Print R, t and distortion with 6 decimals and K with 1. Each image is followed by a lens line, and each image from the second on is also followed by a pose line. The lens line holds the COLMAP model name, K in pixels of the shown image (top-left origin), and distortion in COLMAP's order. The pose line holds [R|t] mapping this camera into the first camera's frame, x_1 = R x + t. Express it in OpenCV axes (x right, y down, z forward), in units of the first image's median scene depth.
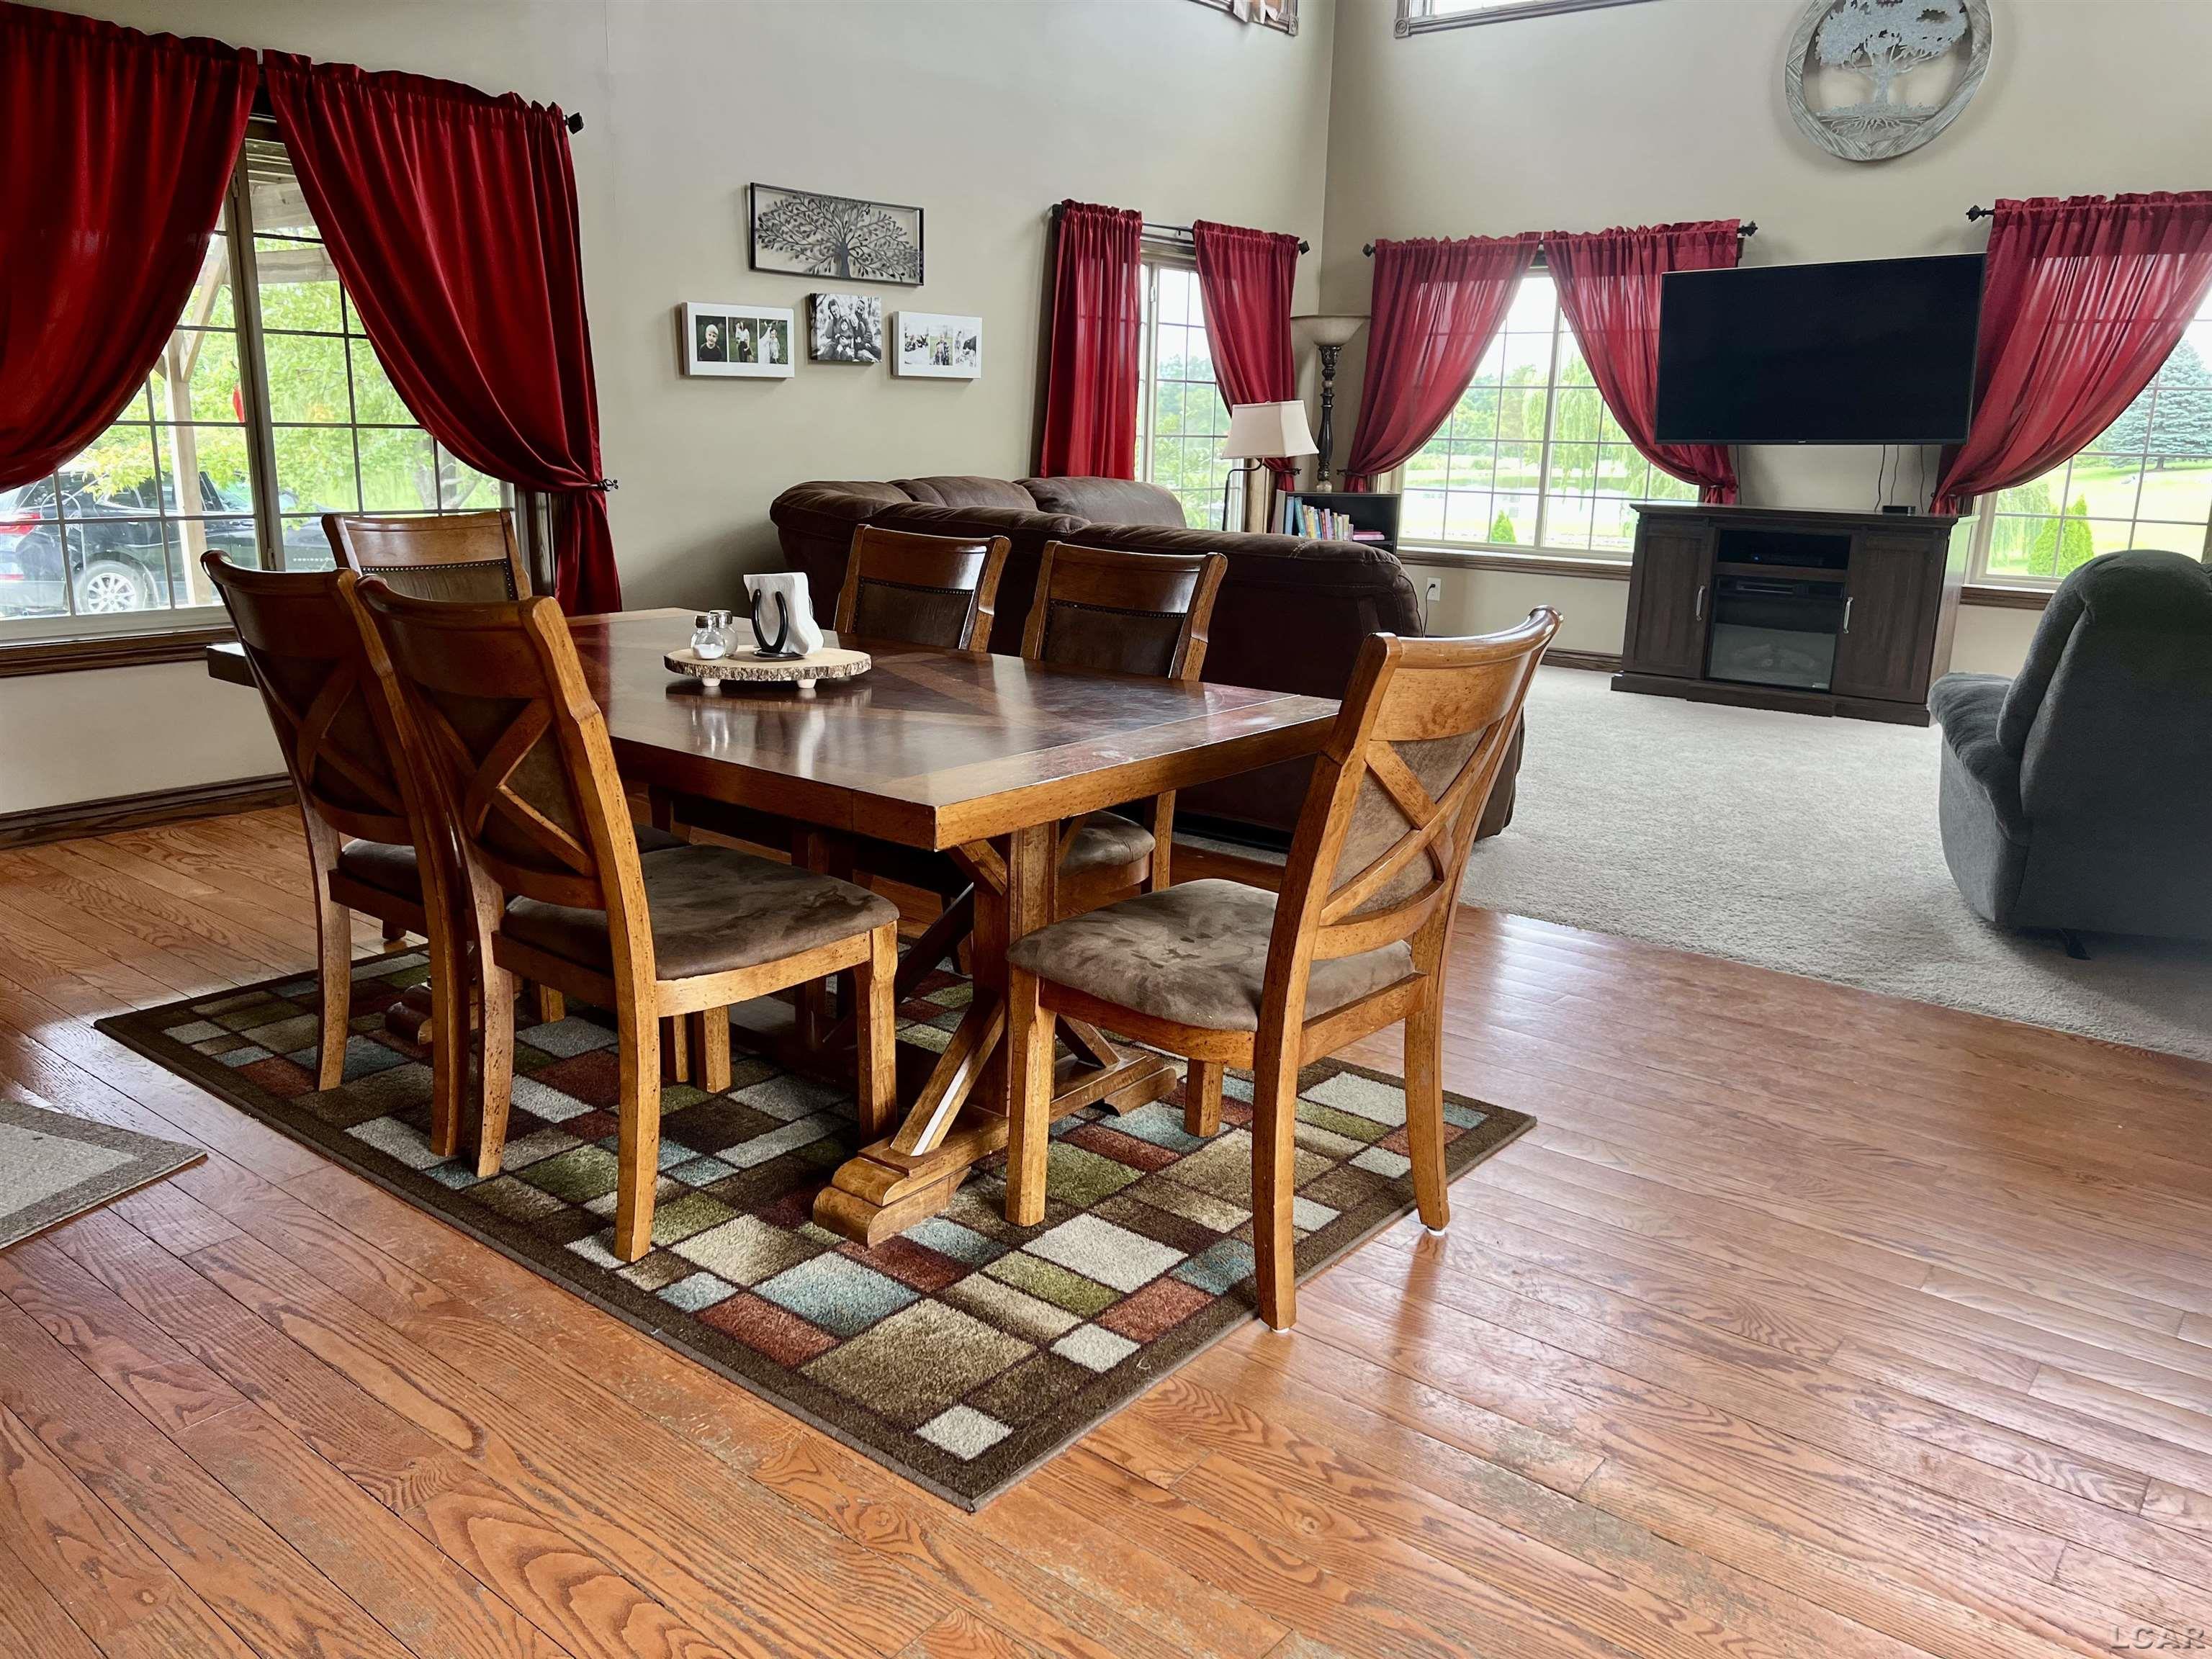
lens RADIAL K [[1656.6, 0, 1085.4], [0, 1656.6, 814.6], [0, 0, 1]] dist [0.062623, -0.071926]
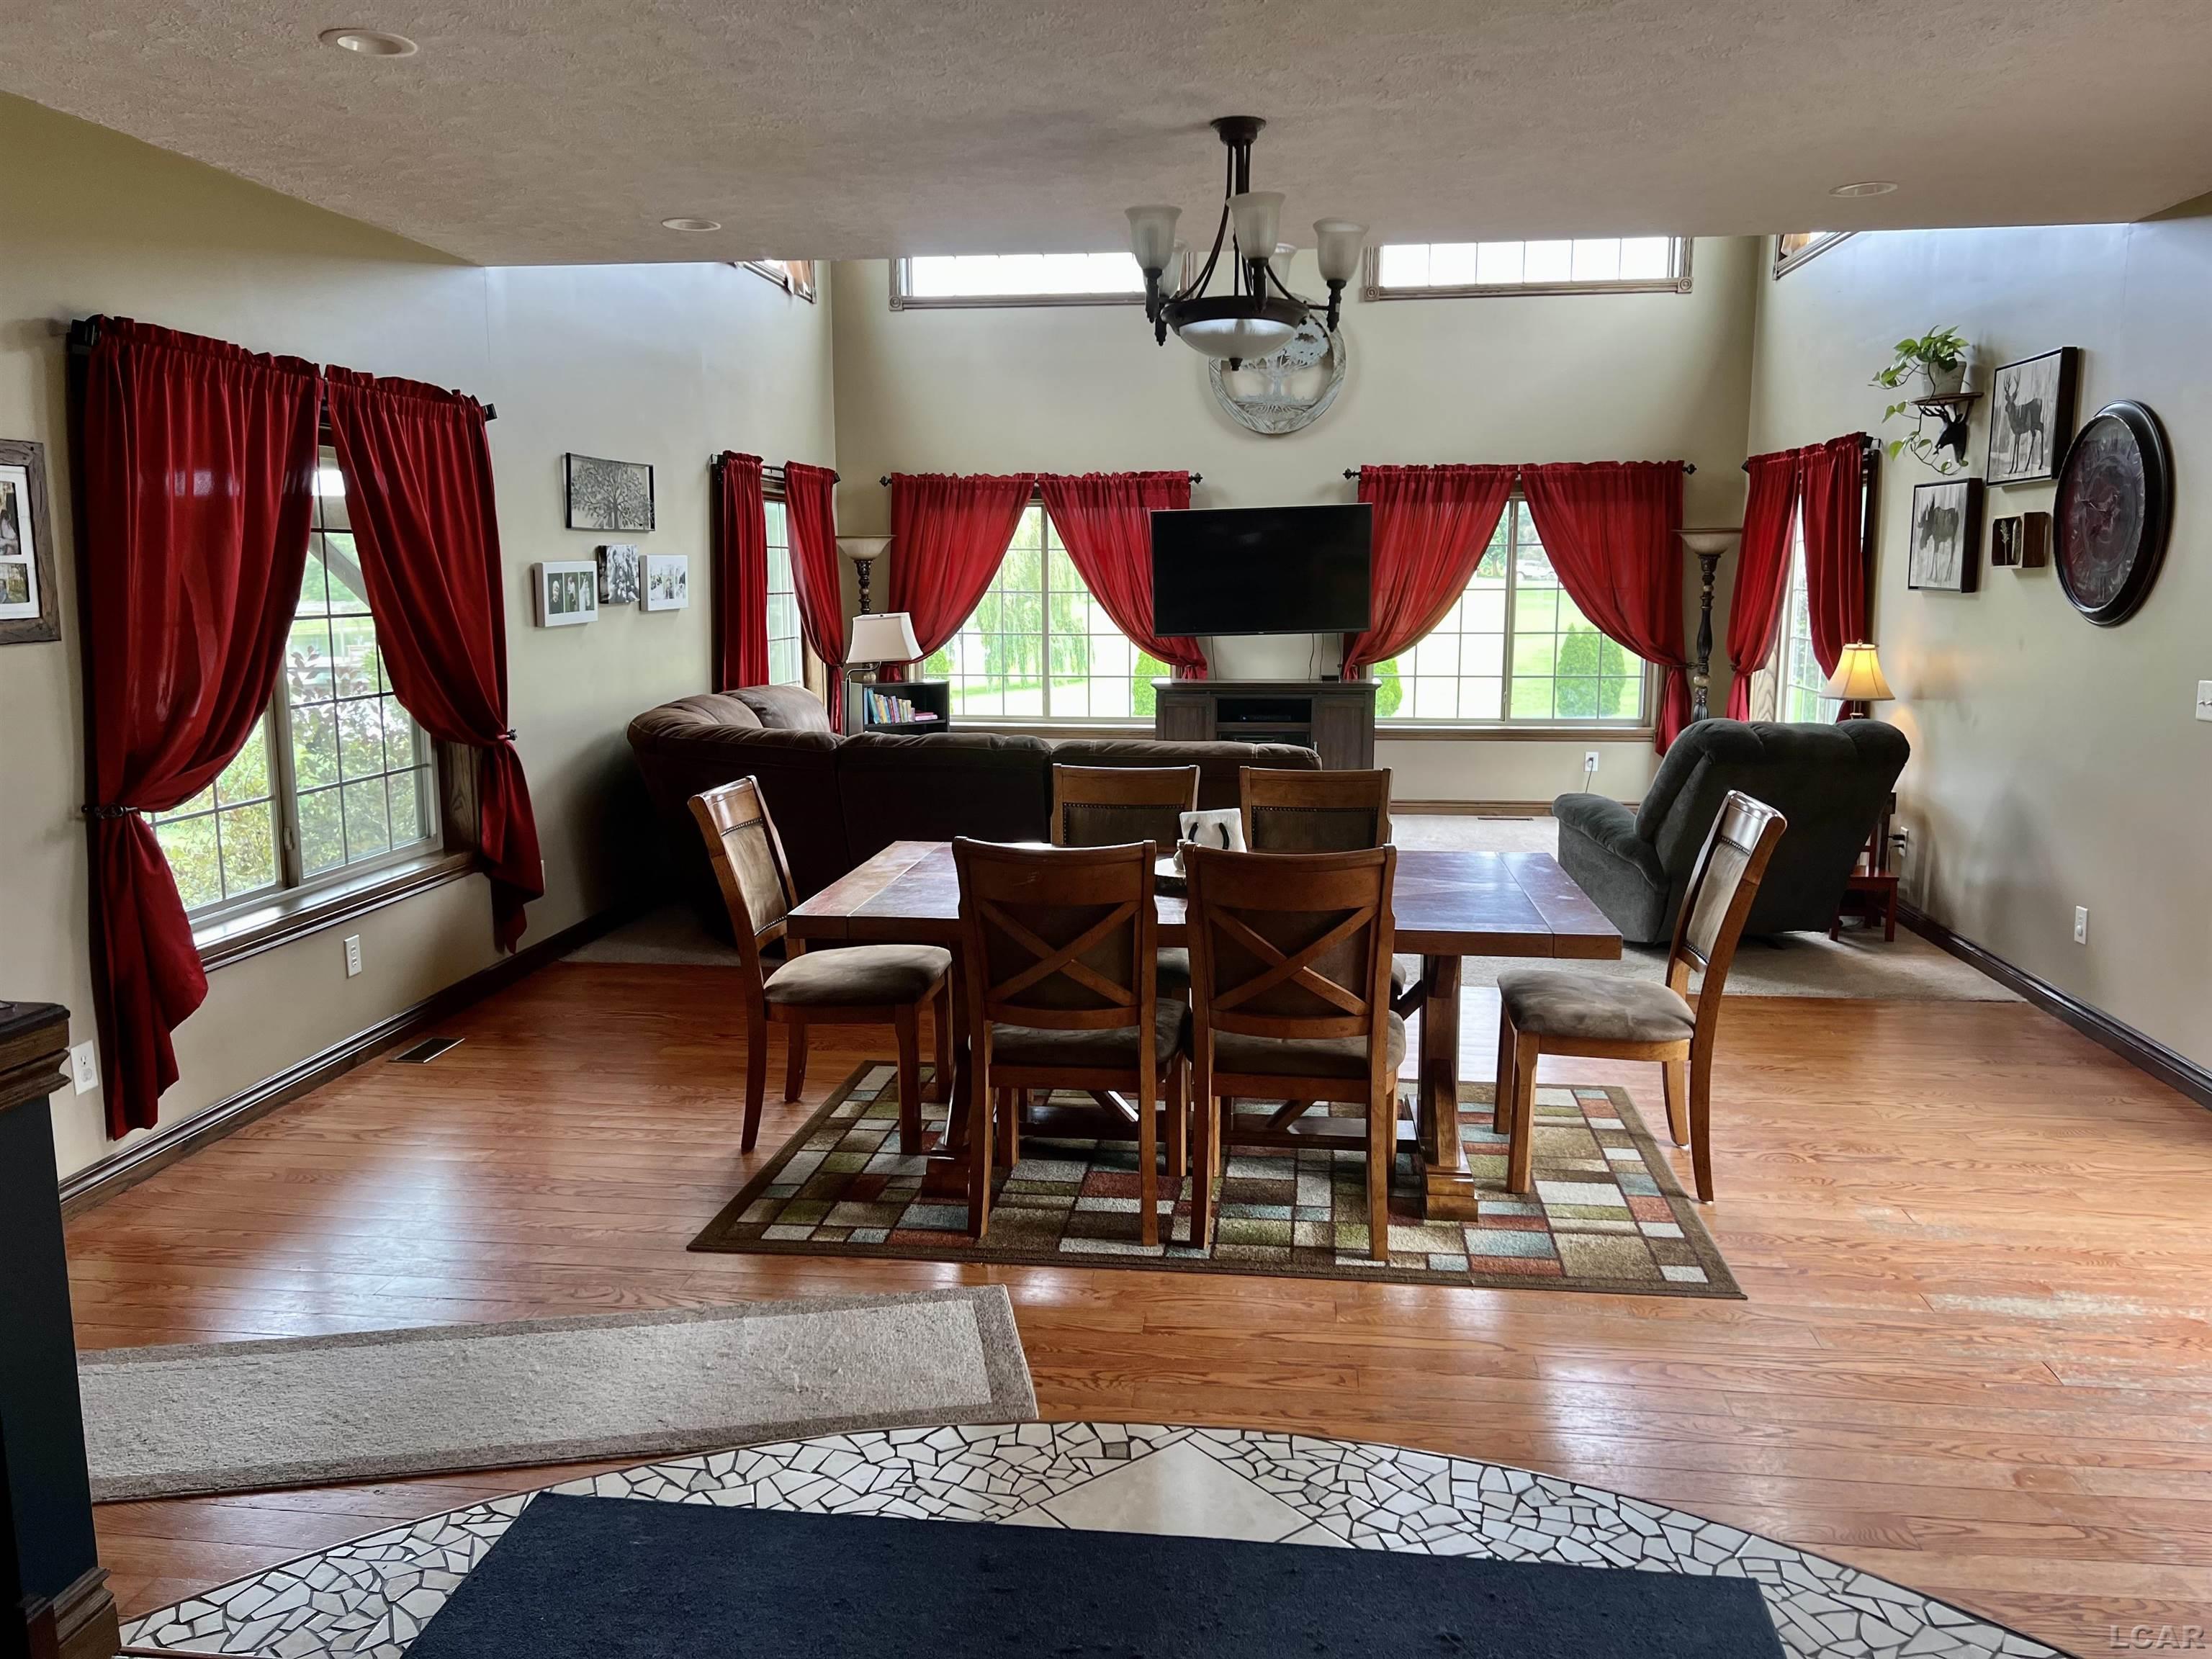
lens RADIAL K [[1655.9, 0, 1090.8], [0, 1655.9, 819.2], [0, 0, 1]] dist [0.098157, -0.171026]
pose [[0.847743, -0.102586, 0.520391, -0.565822], [0.143149, 0.988962, -0.038240, -0.052743], [-0.510724, 0.106912, 0.853071, -0.103207]]
